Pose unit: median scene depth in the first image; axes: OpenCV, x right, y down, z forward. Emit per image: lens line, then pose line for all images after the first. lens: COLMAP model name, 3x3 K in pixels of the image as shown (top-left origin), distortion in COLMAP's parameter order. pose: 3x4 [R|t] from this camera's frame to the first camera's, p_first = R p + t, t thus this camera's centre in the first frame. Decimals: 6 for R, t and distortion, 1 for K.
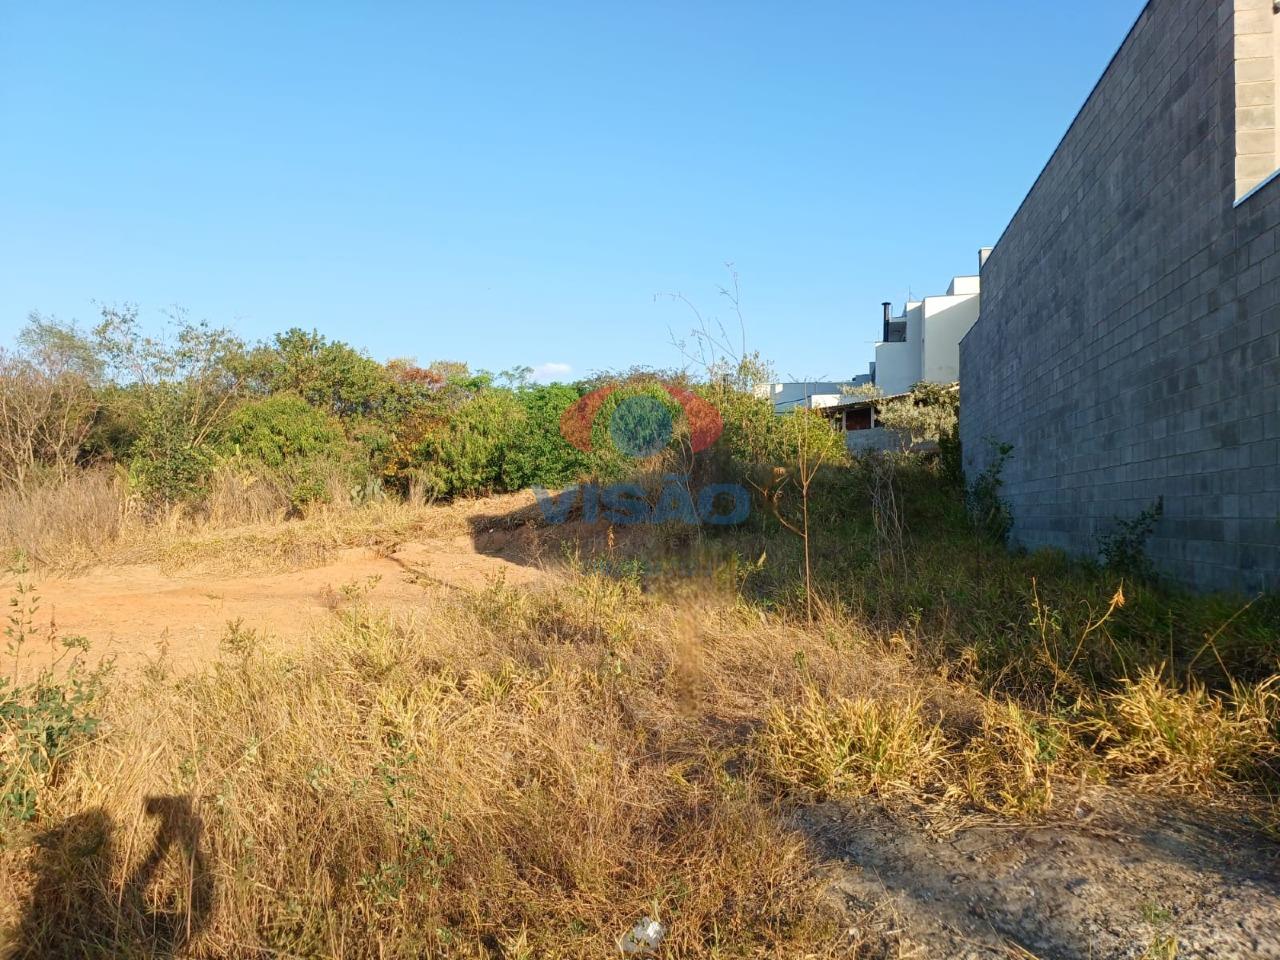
lens RADIAL K [[866.2, 0, 642.2], [0, 866.2, 480.6], [0, 0, 1]] dist [0.008456, 0.004422]
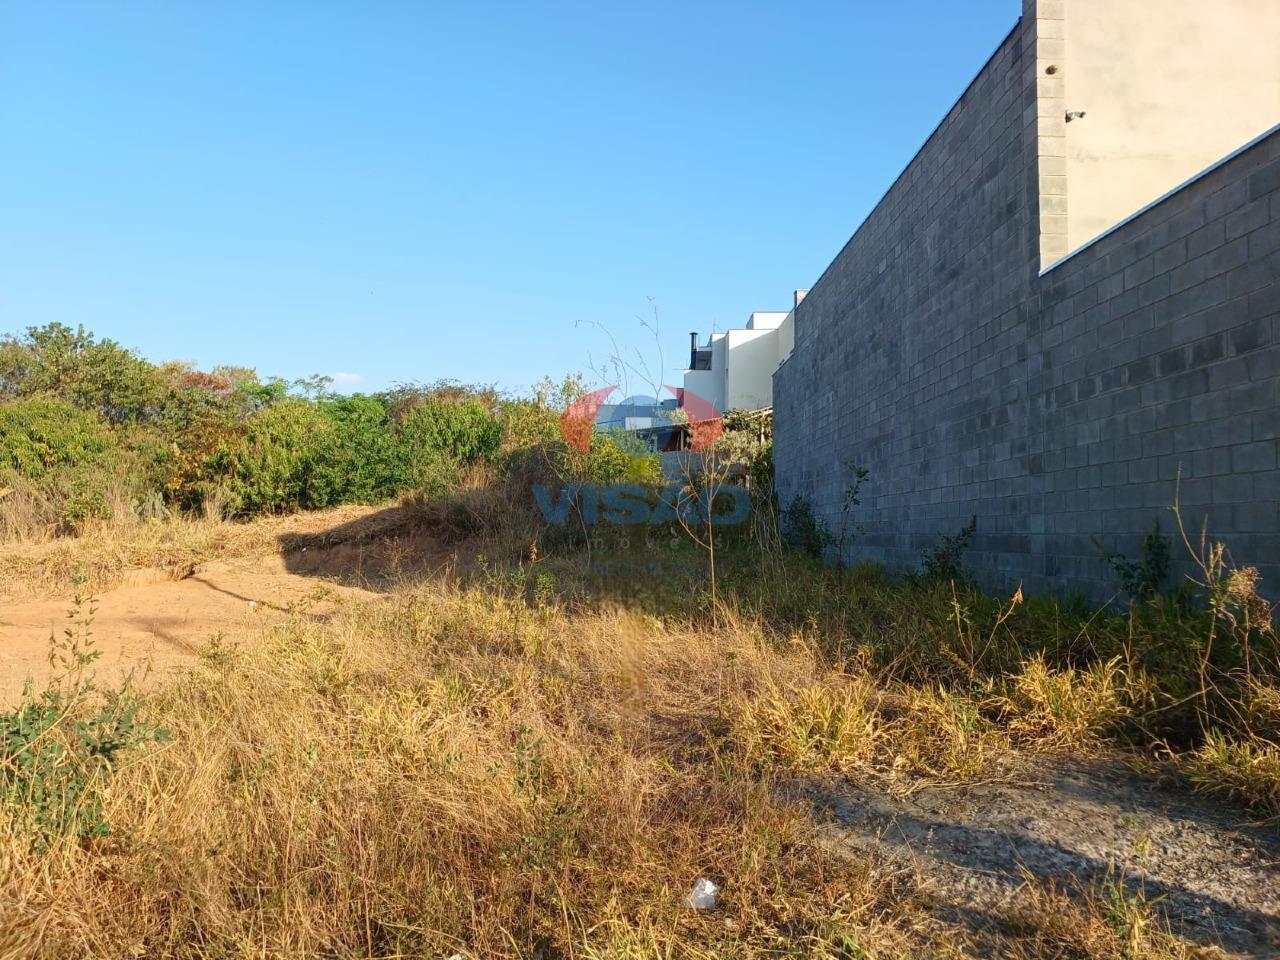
lens RADIAL K [[864.3, 0, 644.0], [0, 864.3, 480.9], [0, 0, 1]] dist [0.060028, -0.101897]
pose [[0.971892, 0.015777, 0.234900, -0.035841], [-0.010775, 0.999687, -0.022562, 0.000827], [-0.235182, 0.019397, 0.971758, -0.010507]]
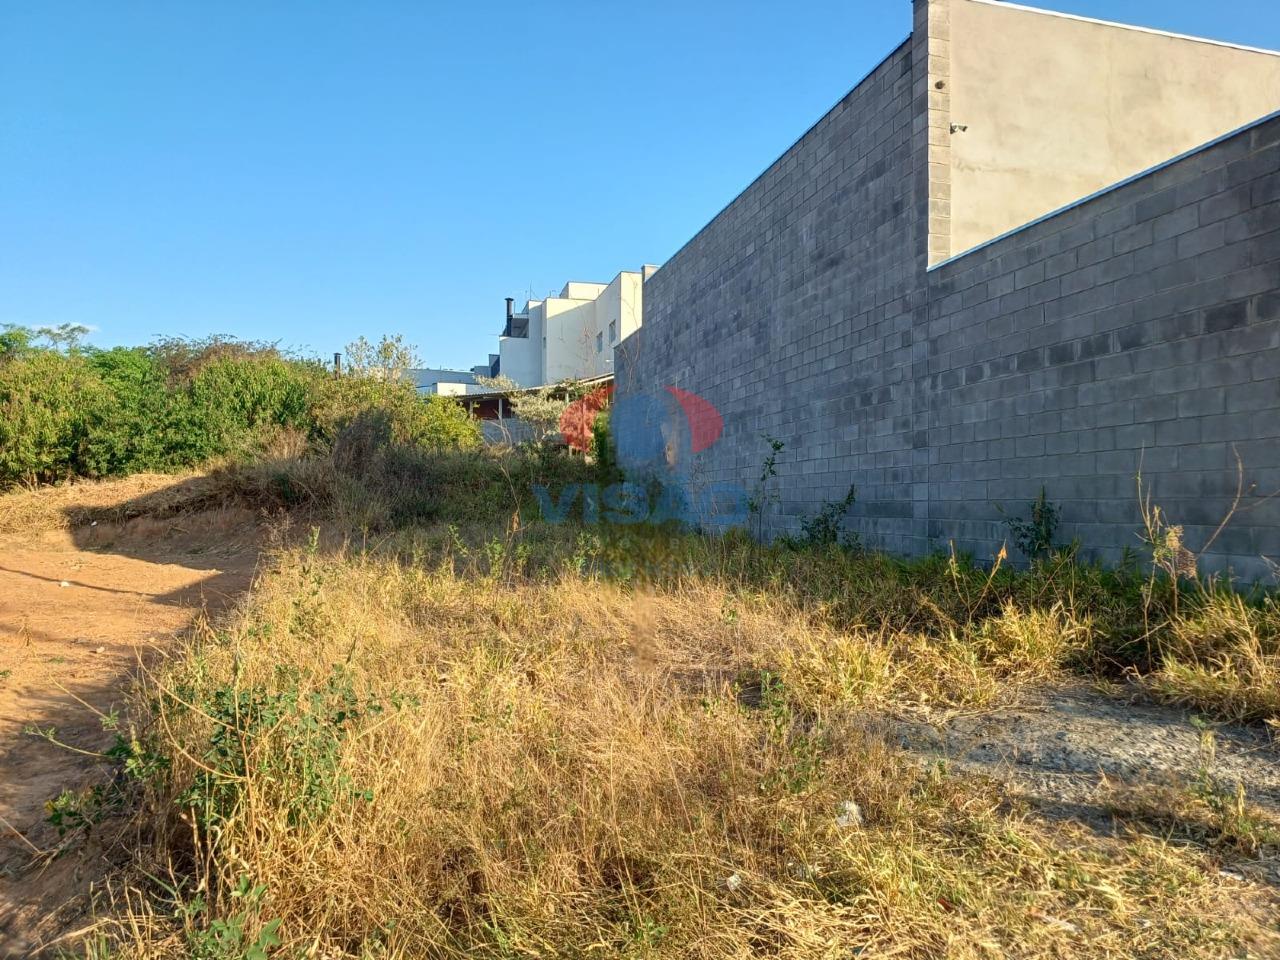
lens RADIAL K [[868.9, 0, 650.8], [0, 868.9, 483.5], [0, 0, 1]] dist [0.053246, -0.075572]
pose [[0.882870, 0.007773, 0.469554, -0.090579], [-0.014905, 0.999823, 0.011473, 0.001737], [-0.469382, -0.017127, 0.882829, -0.000931]]
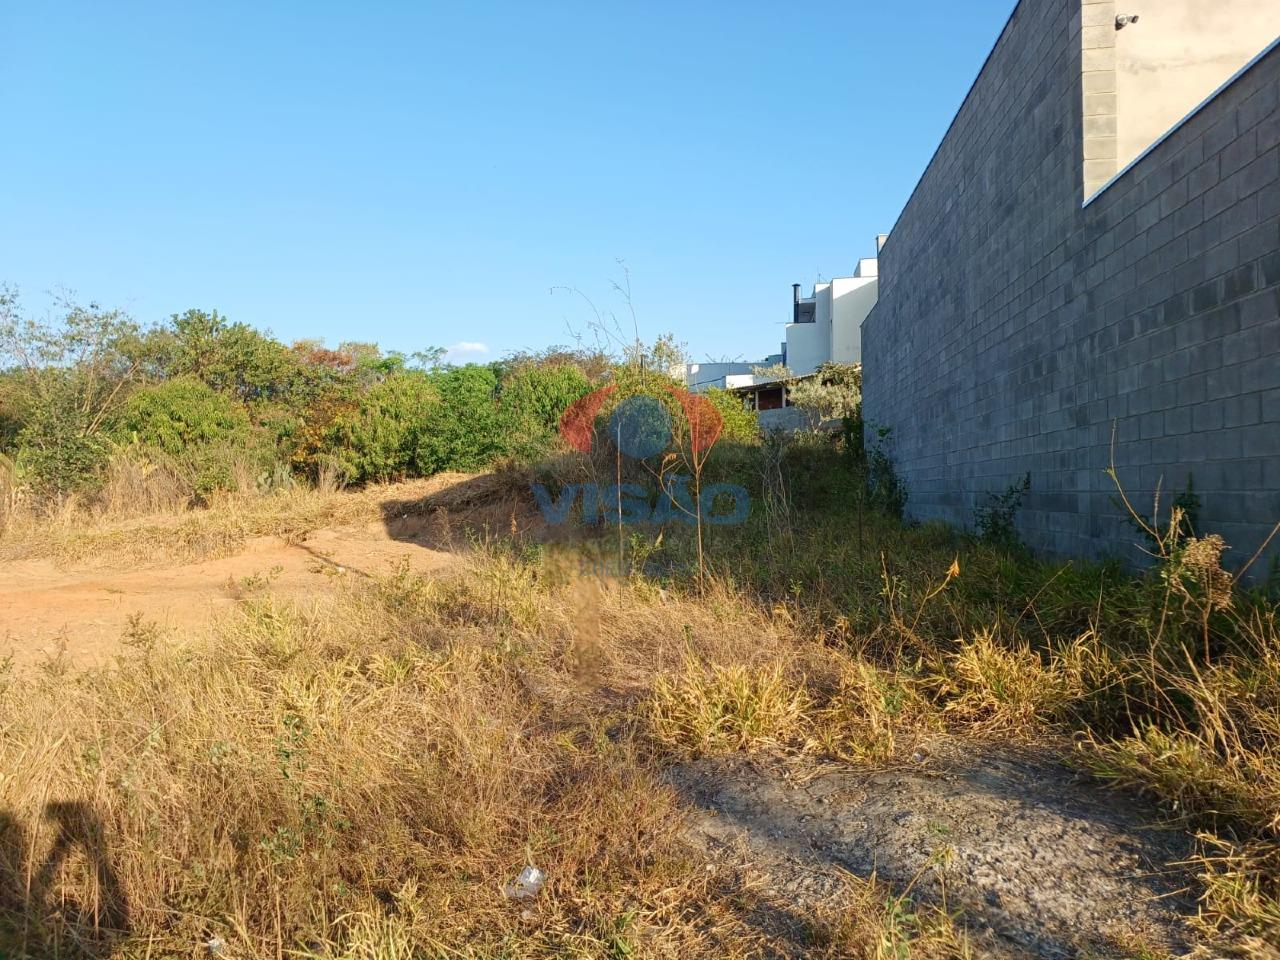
lens RADIAL K [[867.7, 0, 641.9], [0, 867.7, 482.7], [0, 0, 1]] dist [0.004722, -0.002329]
pose [[0.995713, -0.018847, 0.090557, 0.006031], [0.016542, 0.999521, 0.026146, -0.001724], [-0.091006, -0.024536, 0.995548, -0.011575]]
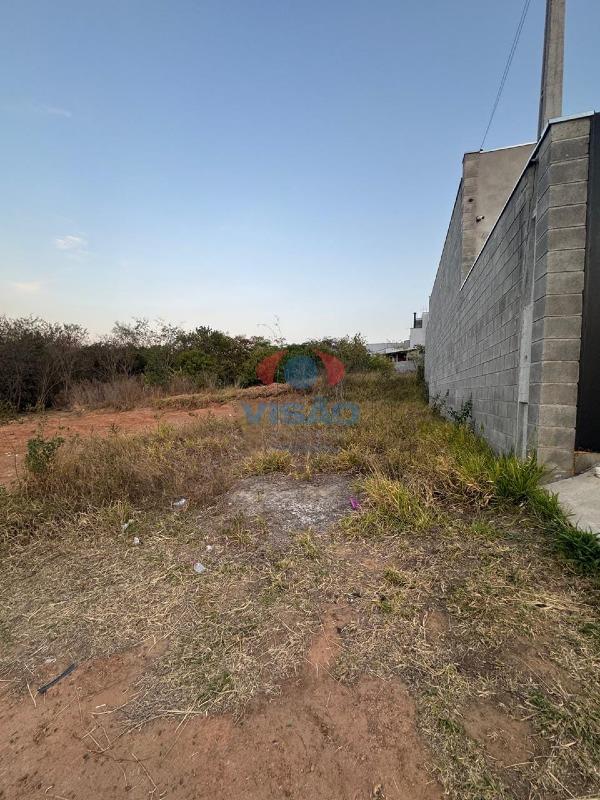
lens RADIAL K [[319.5, 0, 300.0], [0, 319.5, 400.0], [0, 0, 1]] dist [-0.000788, 0.000183]
pose [[0.993762, 0.011322, -0.110942, 0.072673], [-0.003969, 0.997794, 0.066273, -0.005015], [0.111448, -0.065420, 0.991615, -0.038743]]
